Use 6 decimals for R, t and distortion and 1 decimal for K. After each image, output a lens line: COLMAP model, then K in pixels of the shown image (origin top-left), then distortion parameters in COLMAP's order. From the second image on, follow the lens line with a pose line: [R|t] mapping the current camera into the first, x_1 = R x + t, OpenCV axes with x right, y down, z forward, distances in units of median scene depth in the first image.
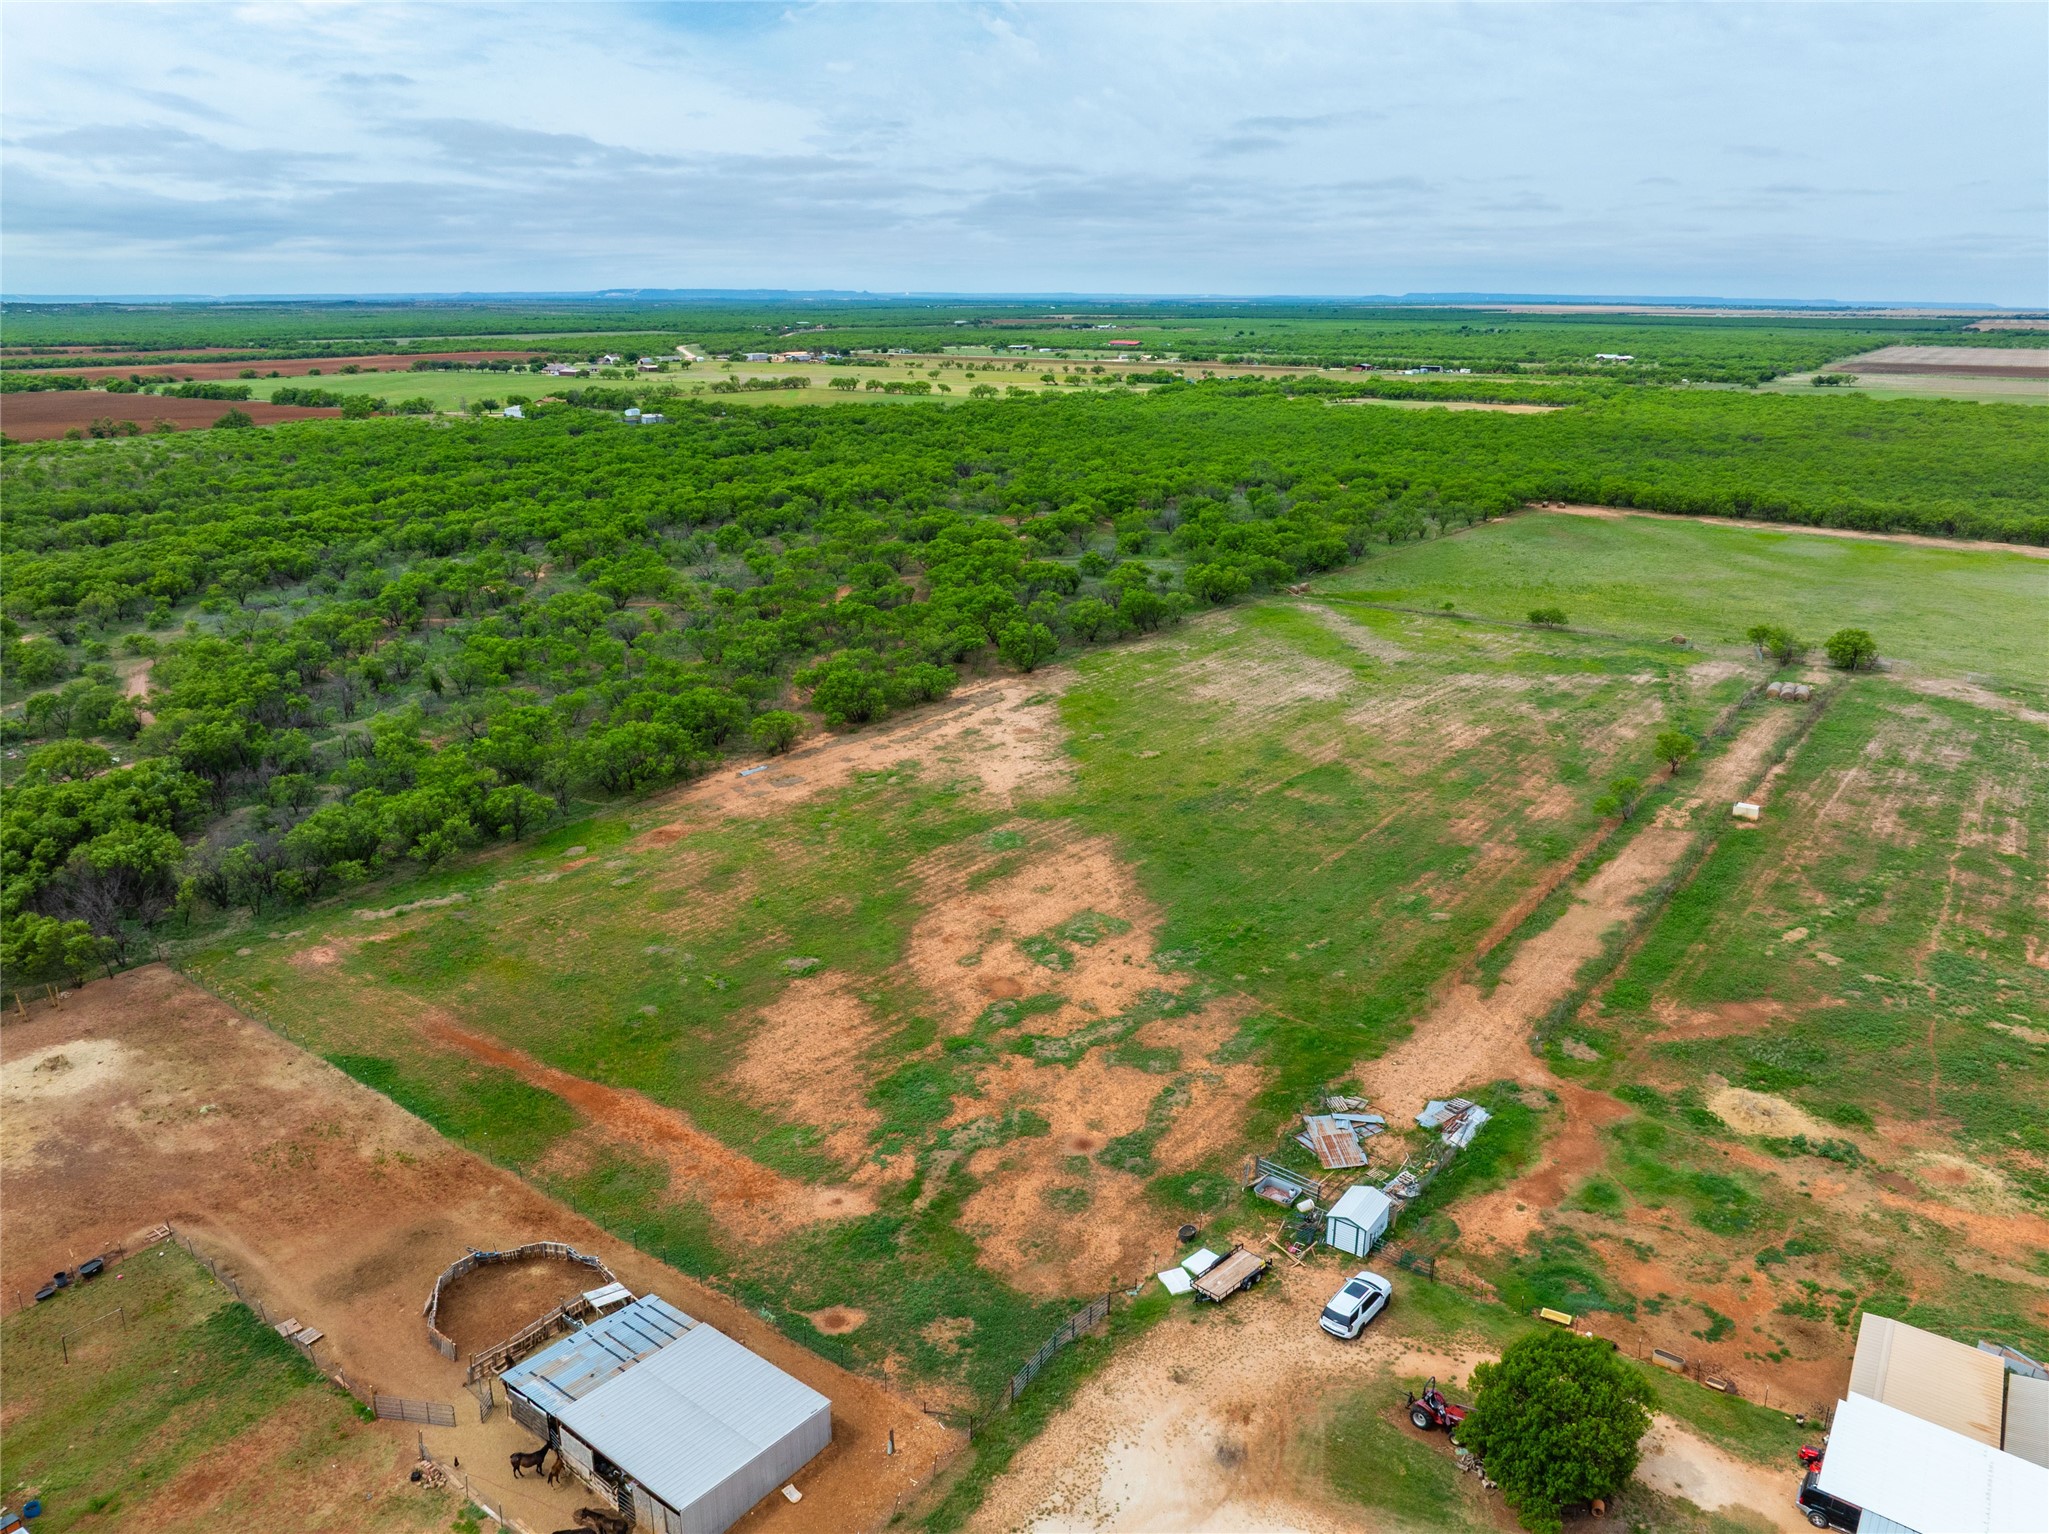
lens RADIAL K [[1448.6, 0, 1024.9], [0, 1448.6, 767.0], [0, 0, 1]] dist [-0.033082, -0.008472]
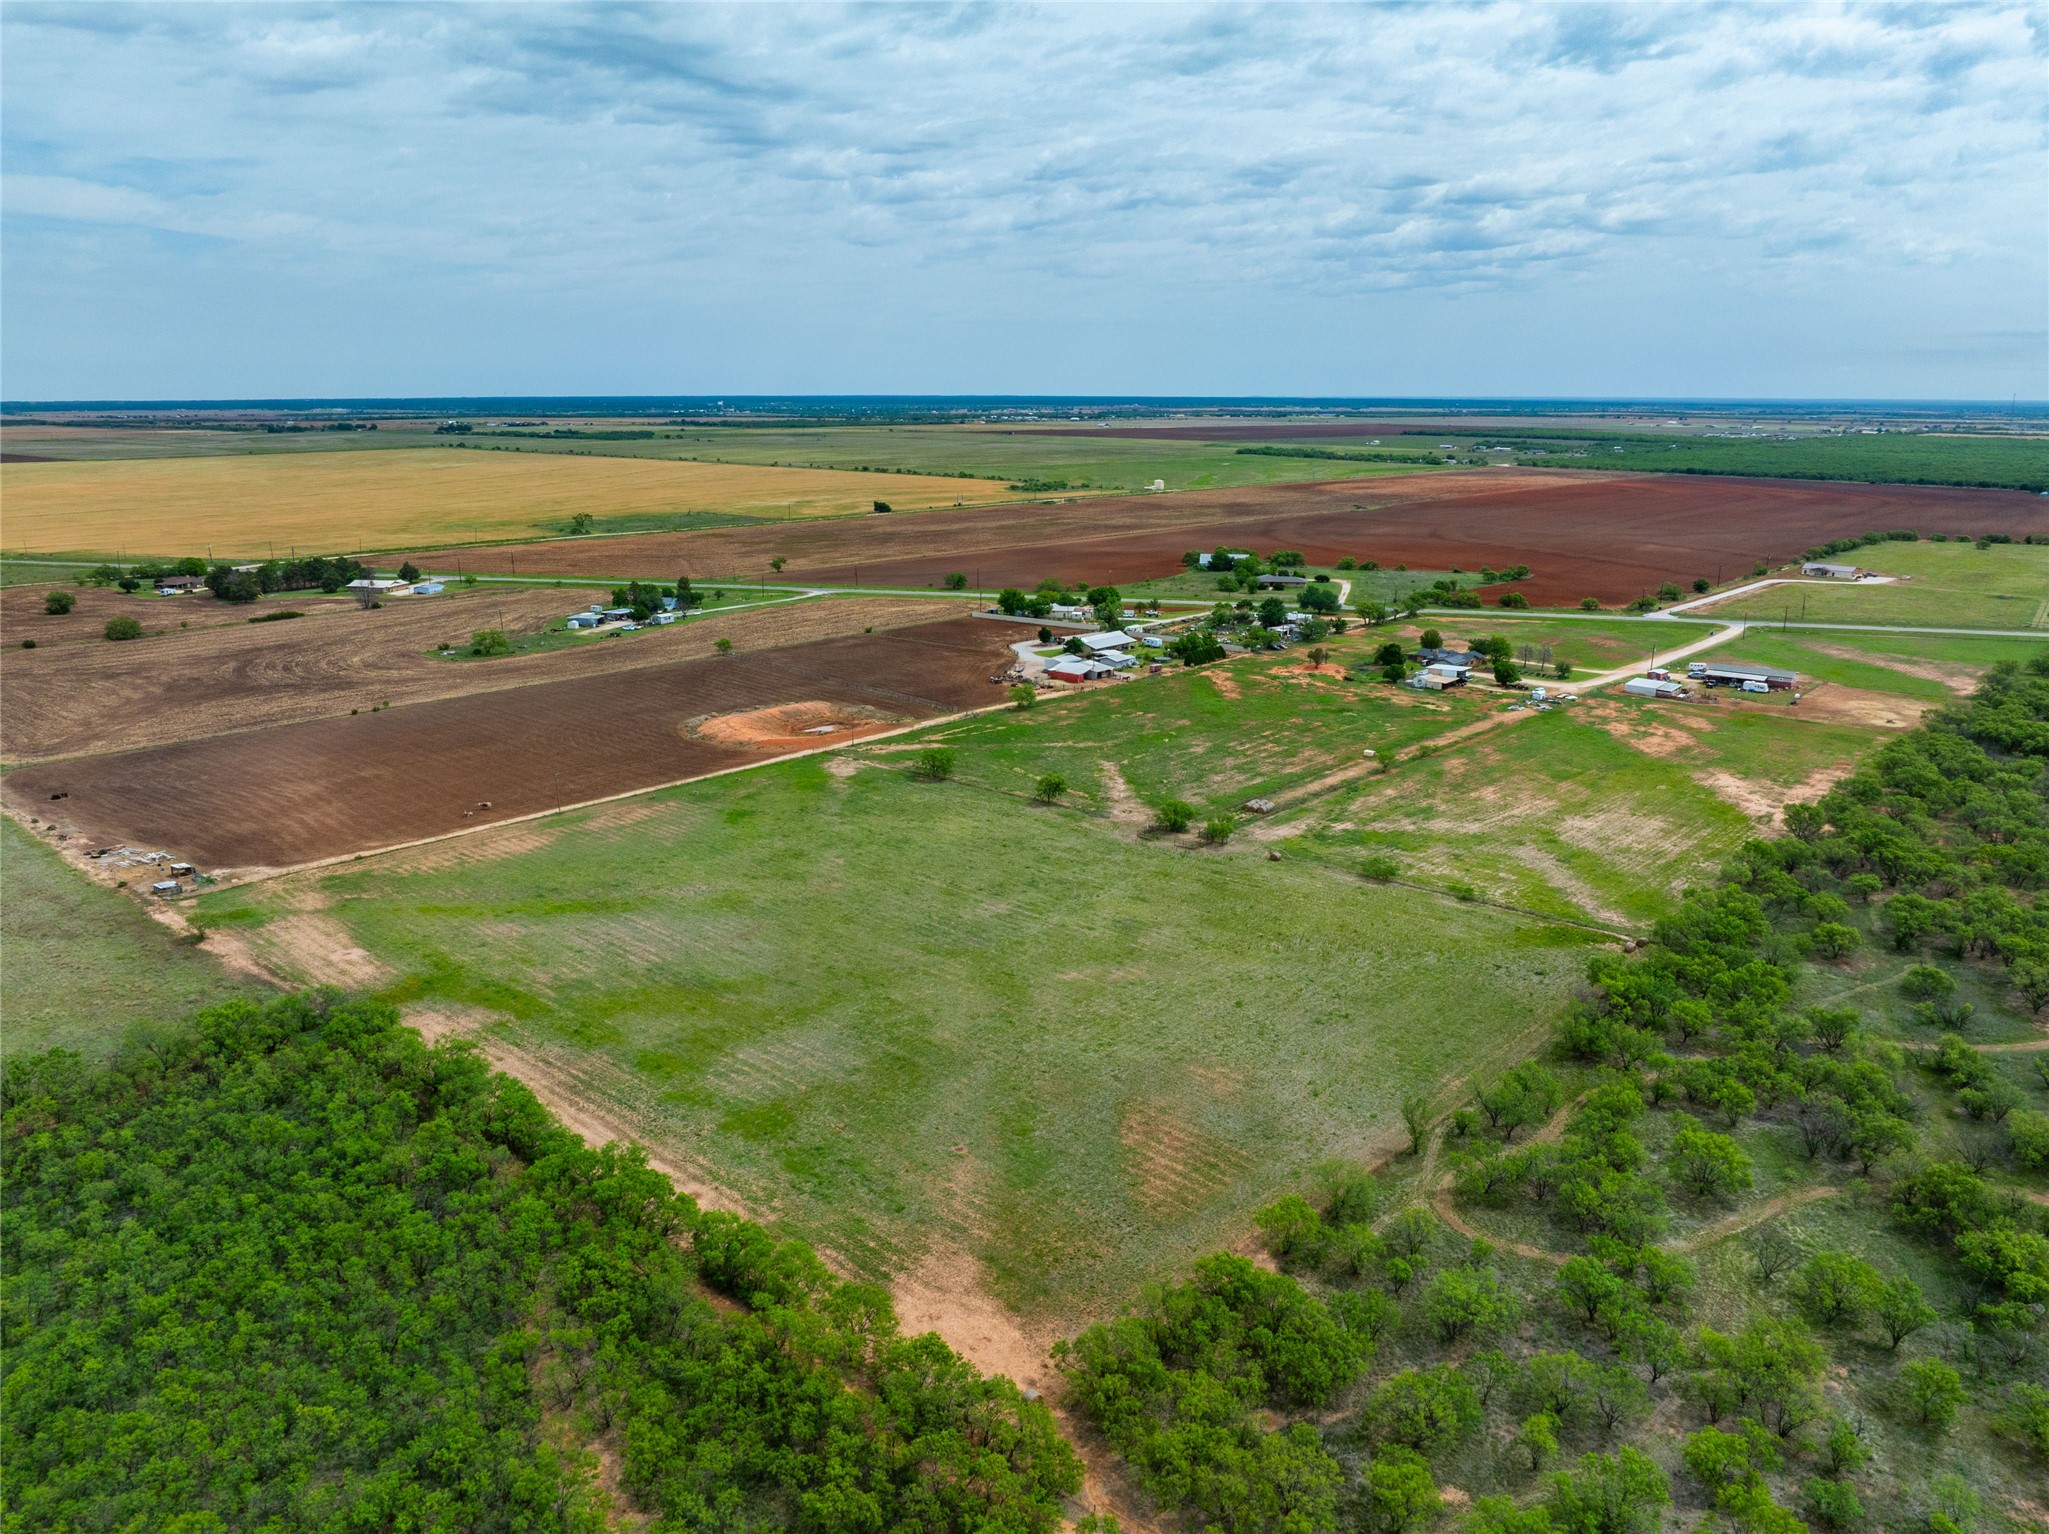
lens RADIAL K [[1469.3, 0, 1023.0], [0, 1469.3, 730.8], [0, 0, 1]] dist [-0.009620, -0.076815]
pose [[-0.995707, -0.023468, 0.089535, 0.877462], [0.026221, 0.856178, 0.516015, -1.264435], [-0.088768, 0.516148, -0.851887, 3.138248]]
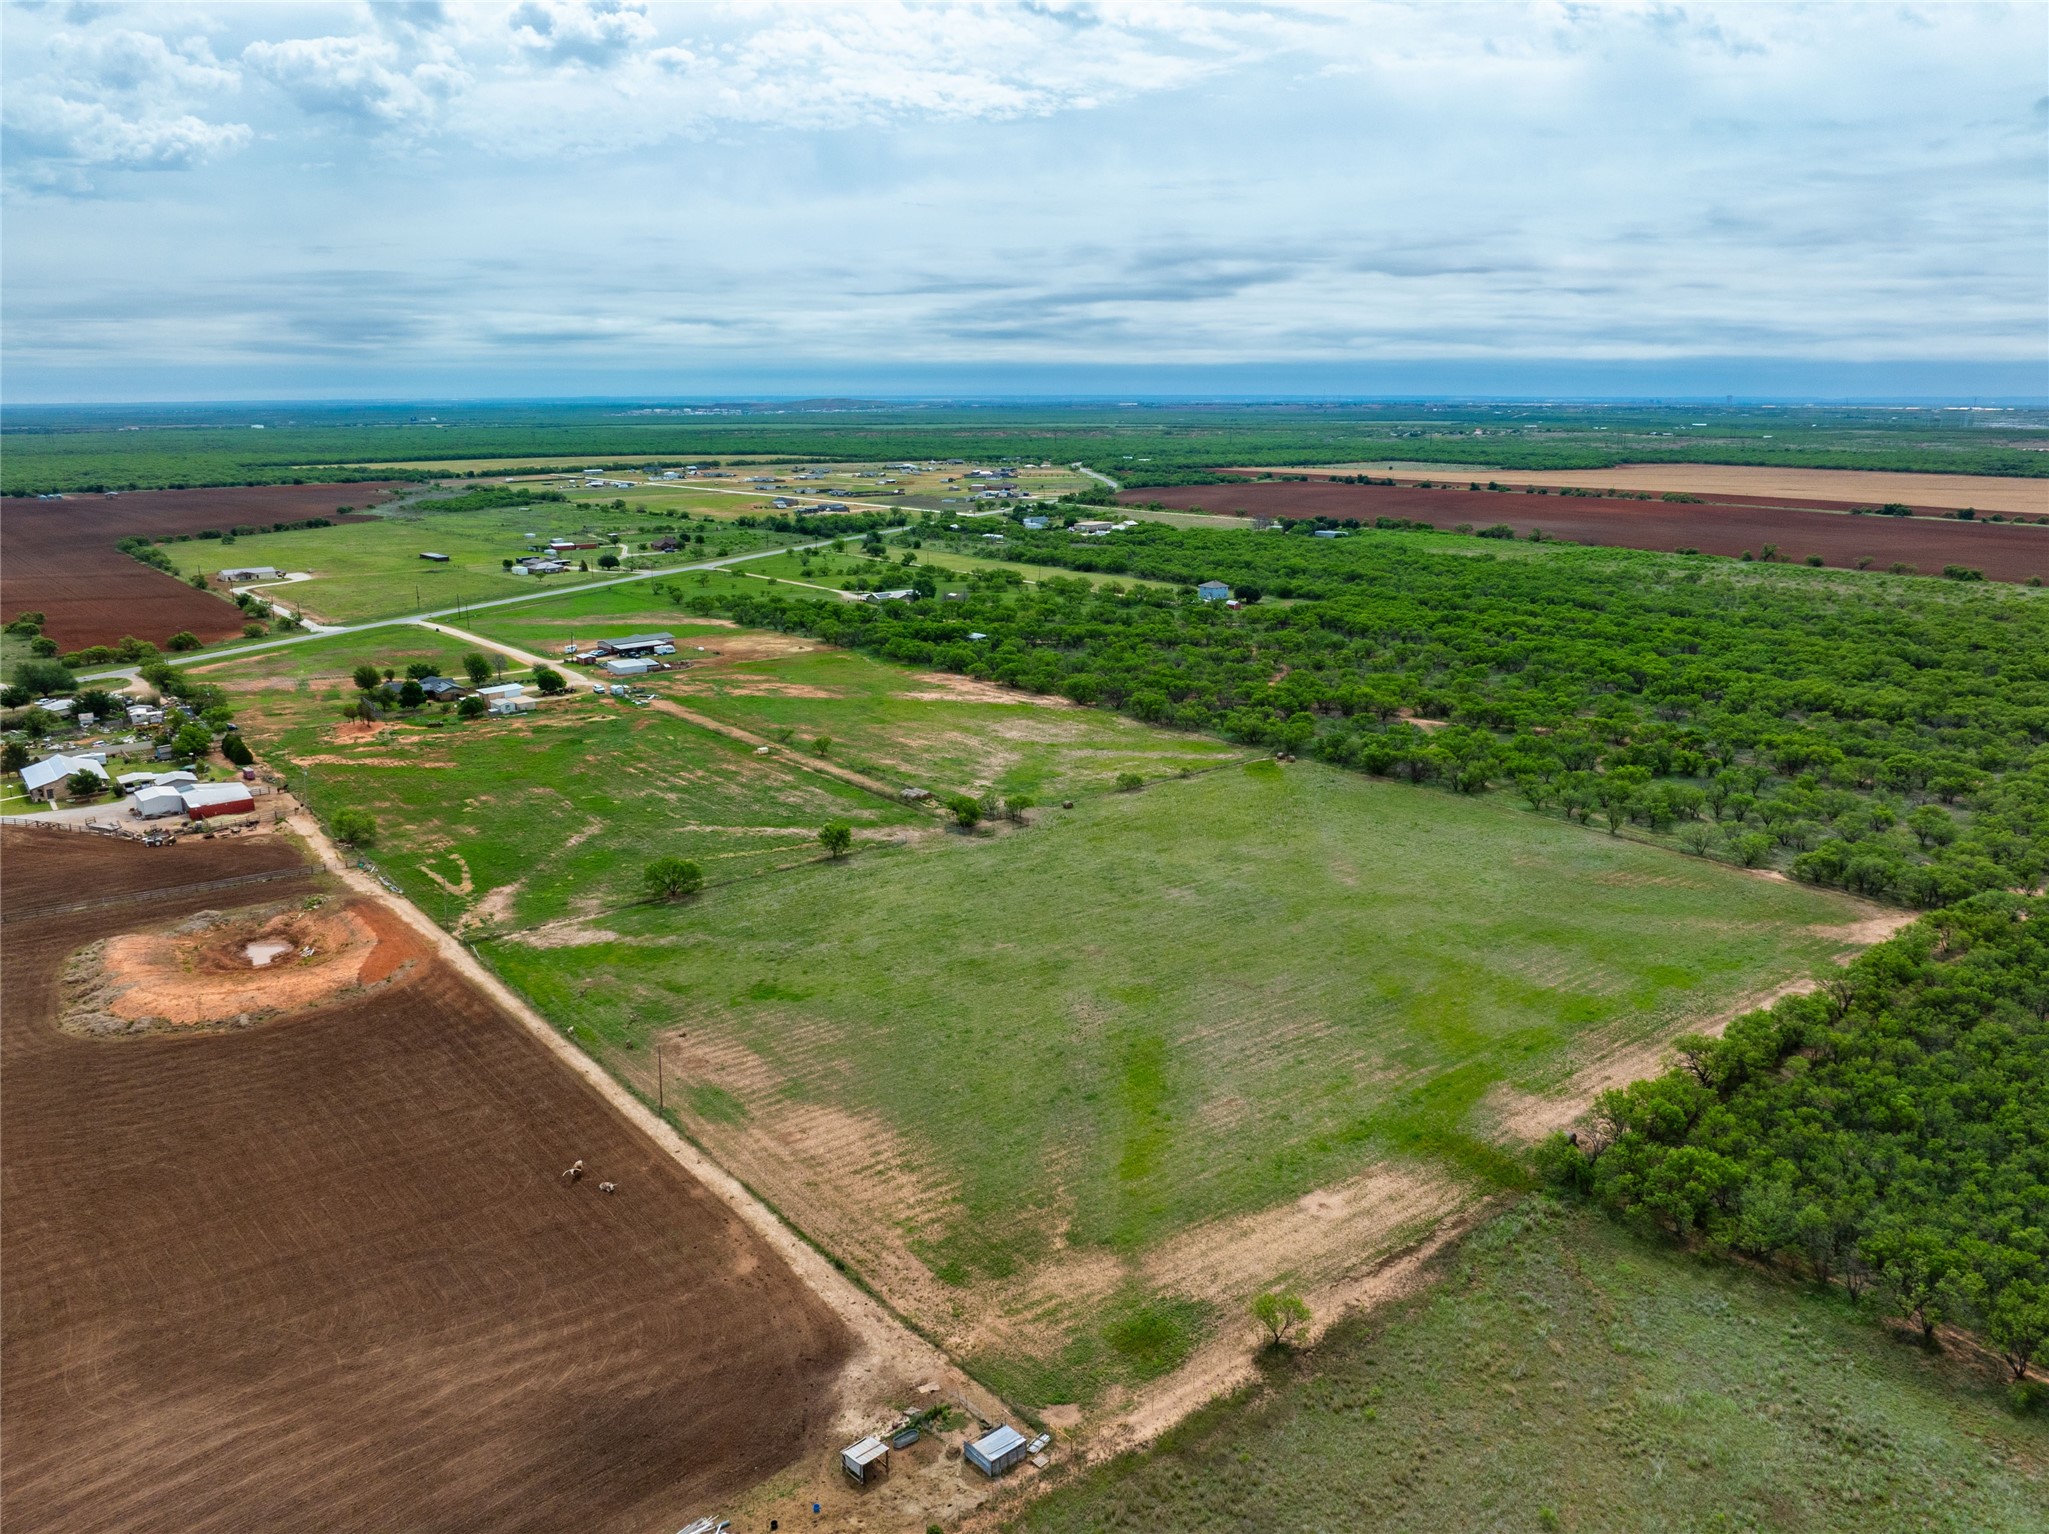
lens RADIAL K [[1480.2, 0, 1029.6], [0, 1480.2, 825.9], [0, 0, 1]] dist [-0.035729, -0.002884]
pose [[-0.252964, 0.270183, -0.928983, 2.719279], [-0.299707, 0.891094, 0.340774, -0.822719], [0.919883, 0.364627, -0.144439, 1.848448]]
